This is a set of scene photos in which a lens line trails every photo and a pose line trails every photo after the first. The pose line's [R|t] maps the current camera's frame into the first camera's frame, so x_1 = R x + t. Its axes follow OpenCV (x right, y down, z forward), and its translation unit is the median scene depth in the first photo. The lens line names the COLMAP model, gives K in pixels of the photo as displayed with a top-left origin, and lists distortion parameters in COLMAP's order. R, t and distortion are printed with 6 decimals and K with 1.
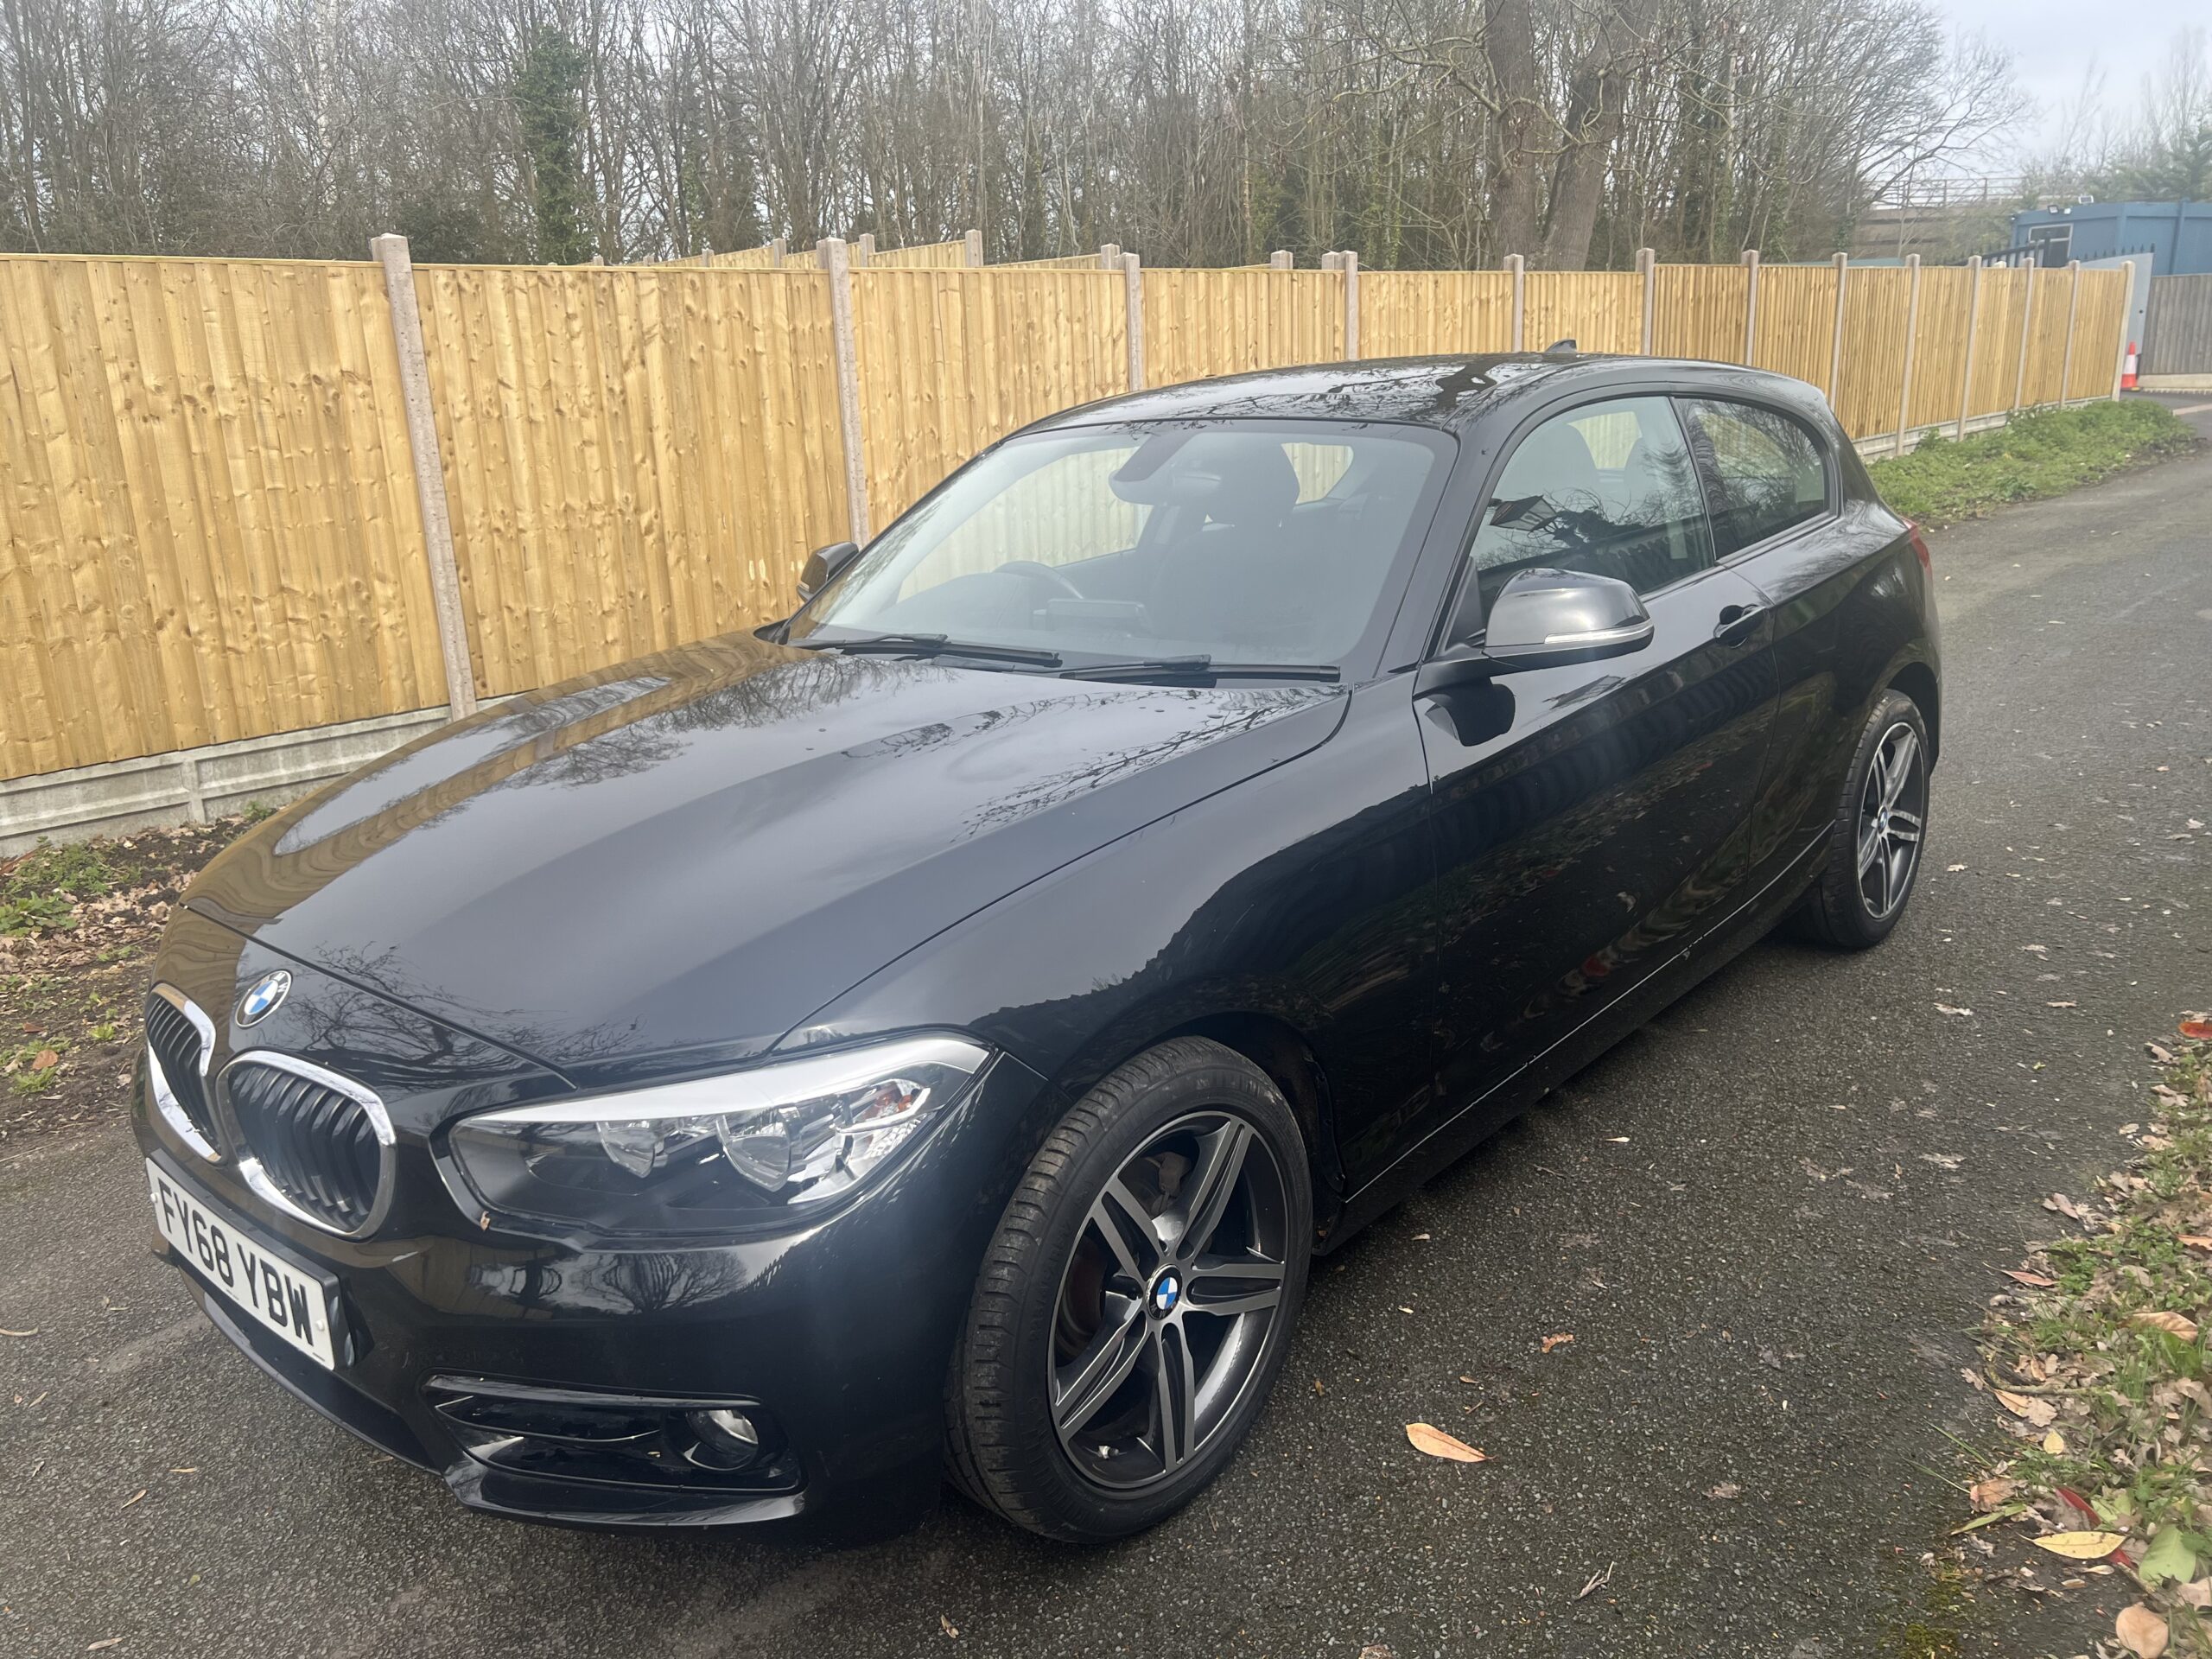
lens RADIAL K [[1670.6, 0, 1101.4], [0, 1670.6, 820.4], [0, 0, 1]] dist [0.046390, -0.048637]
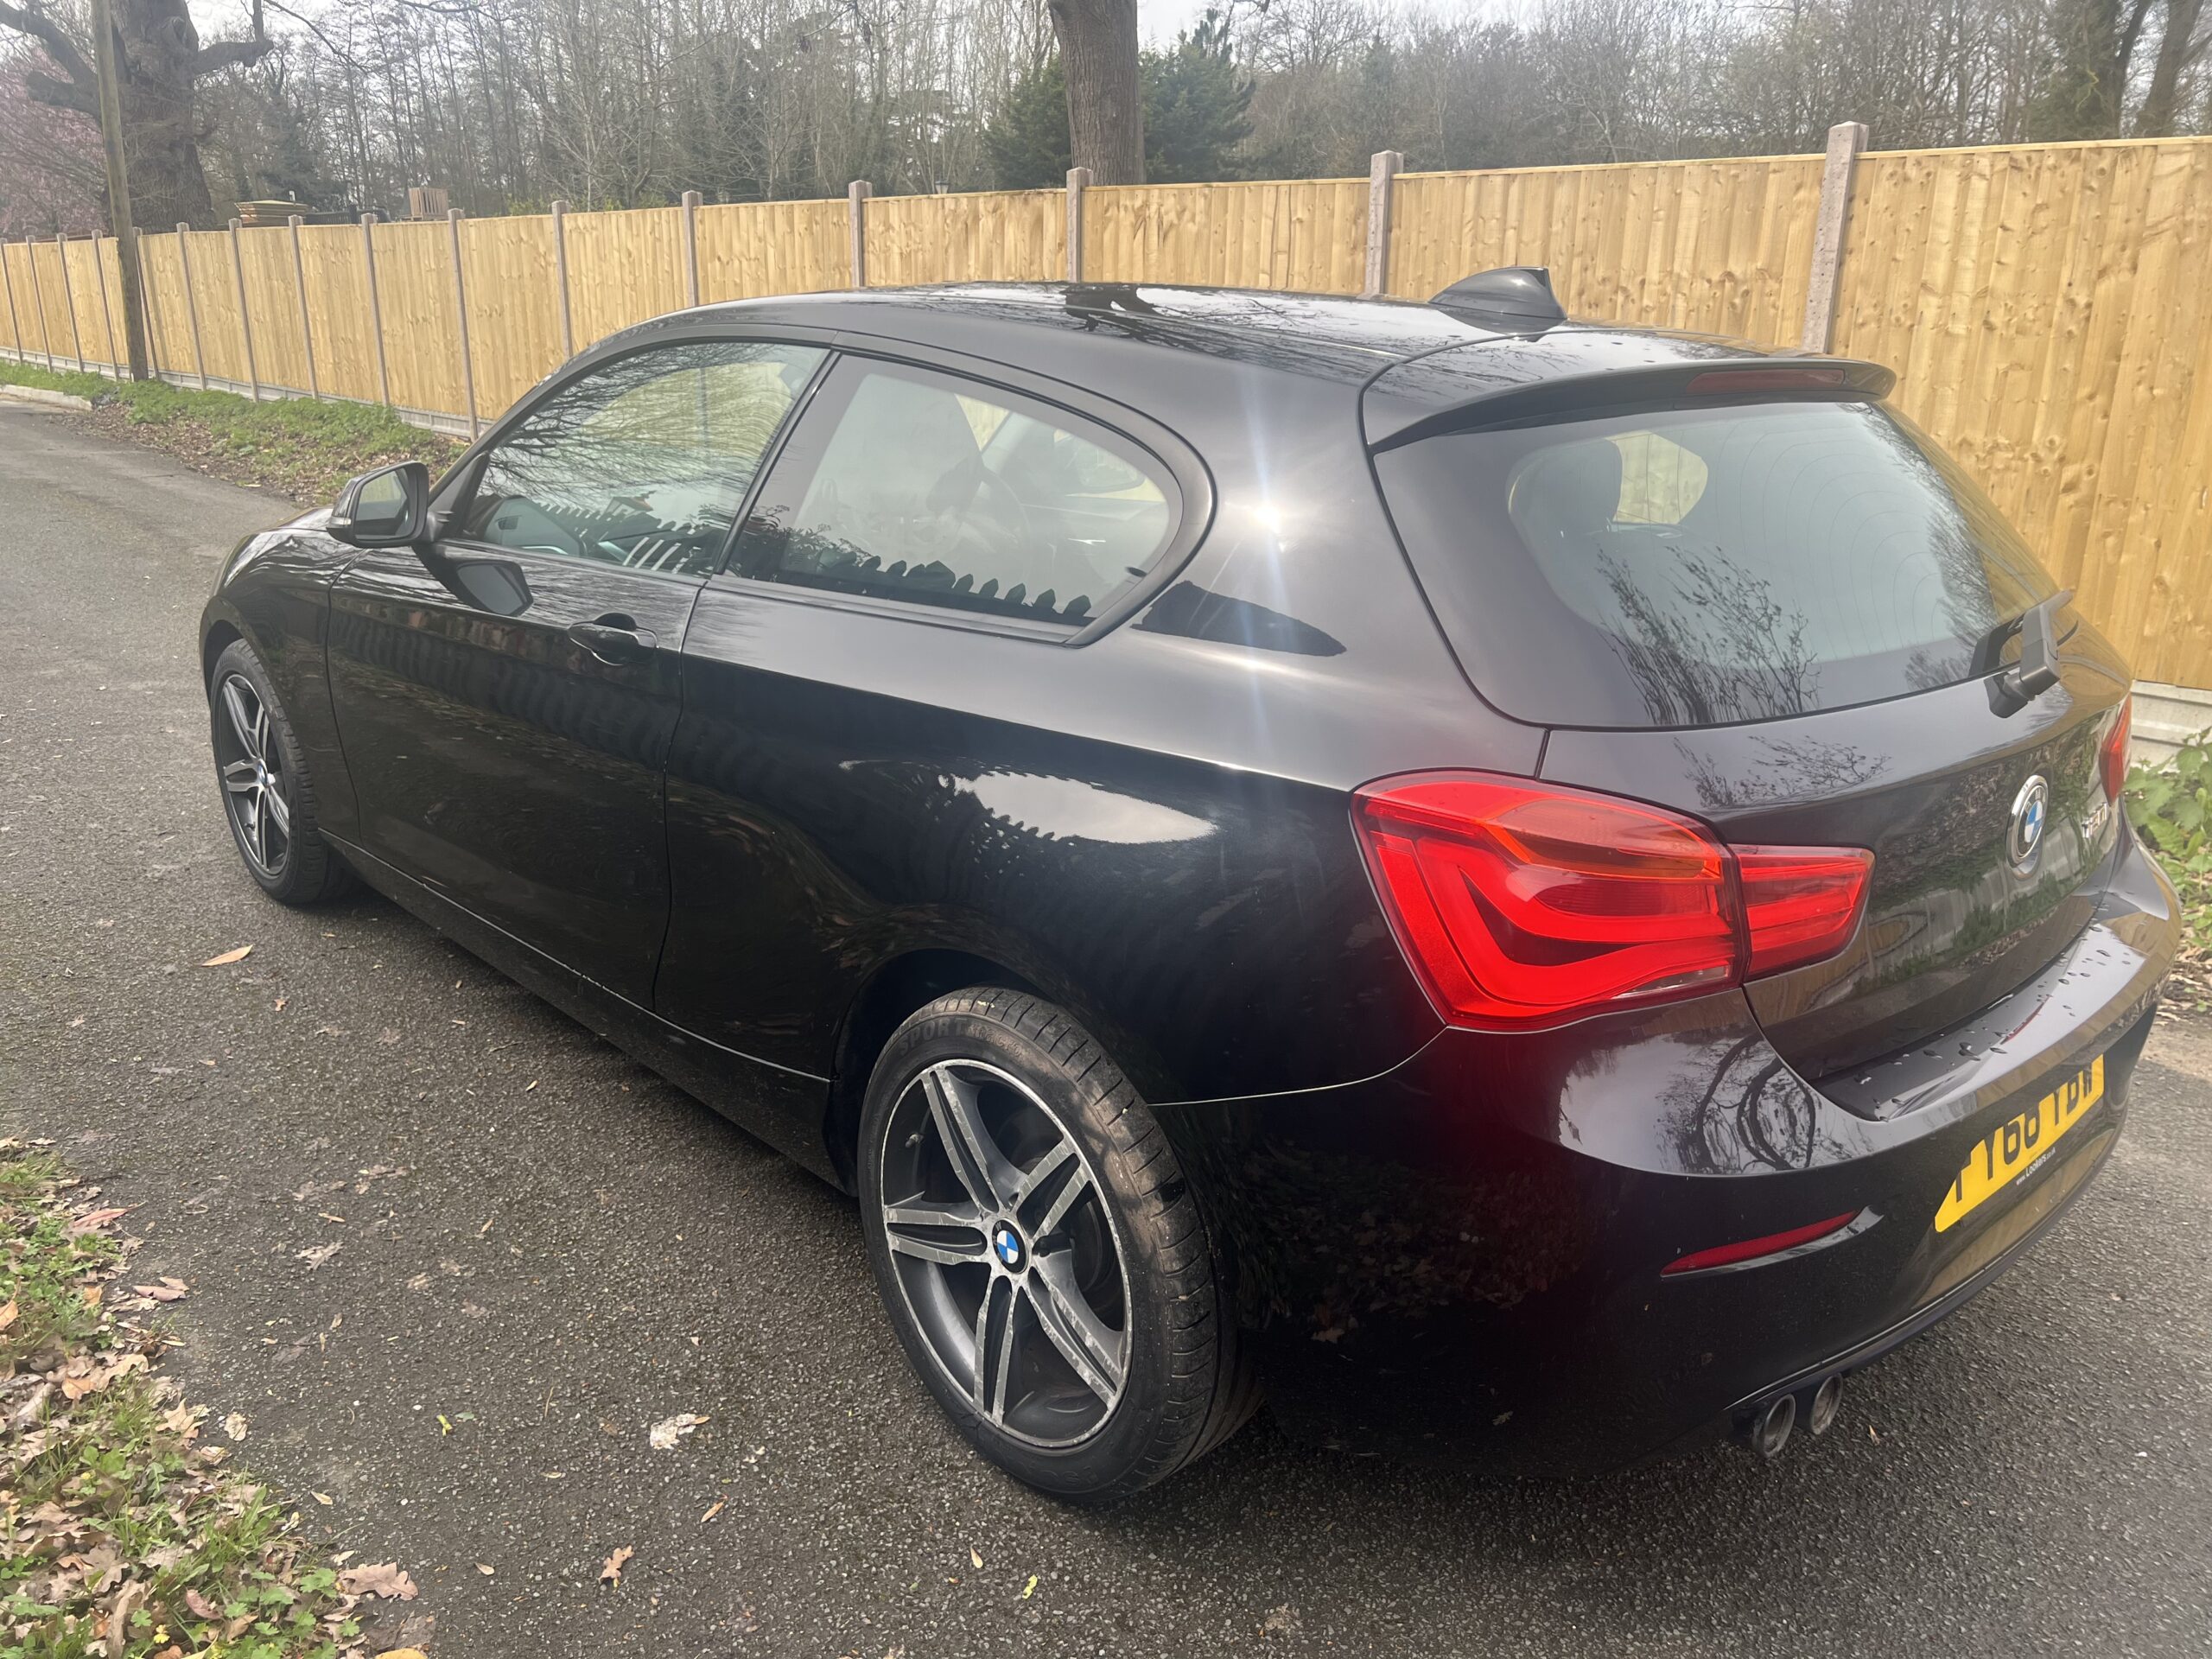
lens RADIAL K [[1670.6, 0, 1107.2], [0, 1670.6, 825.1], [0, 0, 1]] dist [0.046390, -0.048637]
pose [[-0.093957, 0.335775, -0.937244, 0.582279], [-0.276317, 0.895629, 0.348566, -0.192623], [0.956463, 0.291726, 0.008630, 0.650375]]
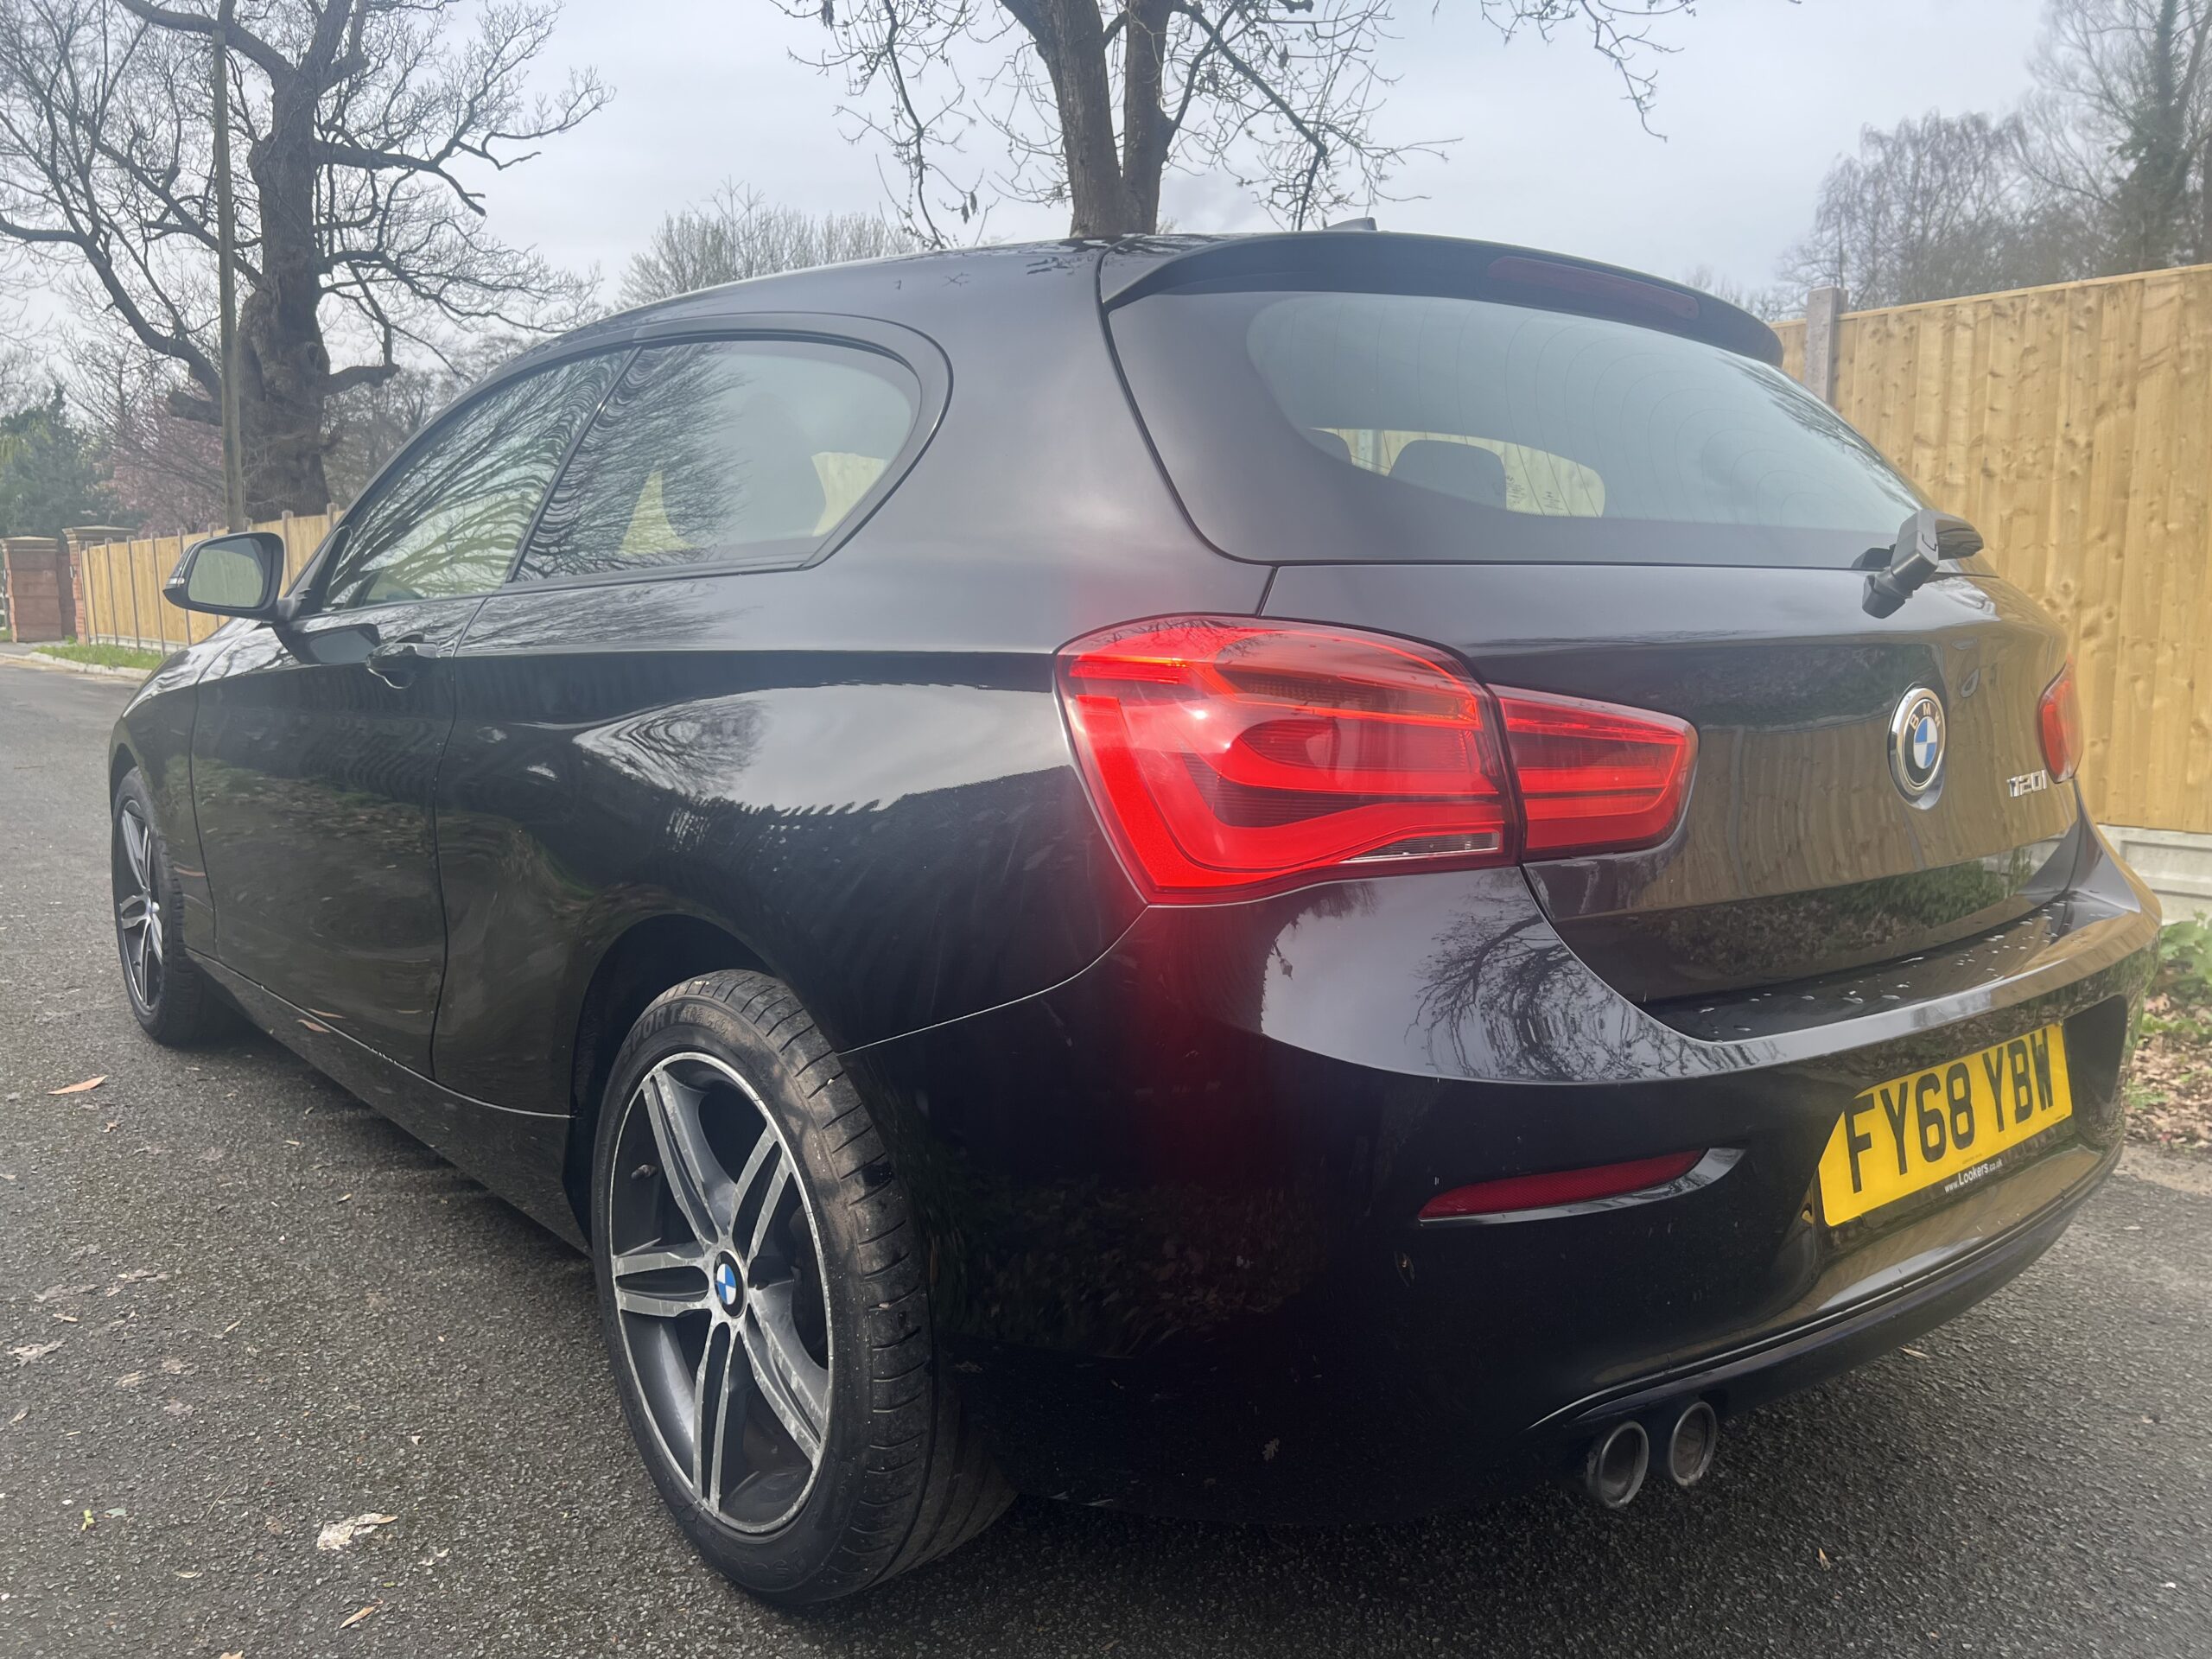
lens RADIAL K [[1670.6, 0, 1101.8], [0, 1670.6, 833.9], [0, 0, 1]] dist [0.046390, -0.048637]
pose [[-0.145104, 0.177250, -0.973410, 0.549374], [-0.256903, 0.943330, 0.210069, -0.141729], [0.955482, 0.280554, -0.091345, 0.721047]]
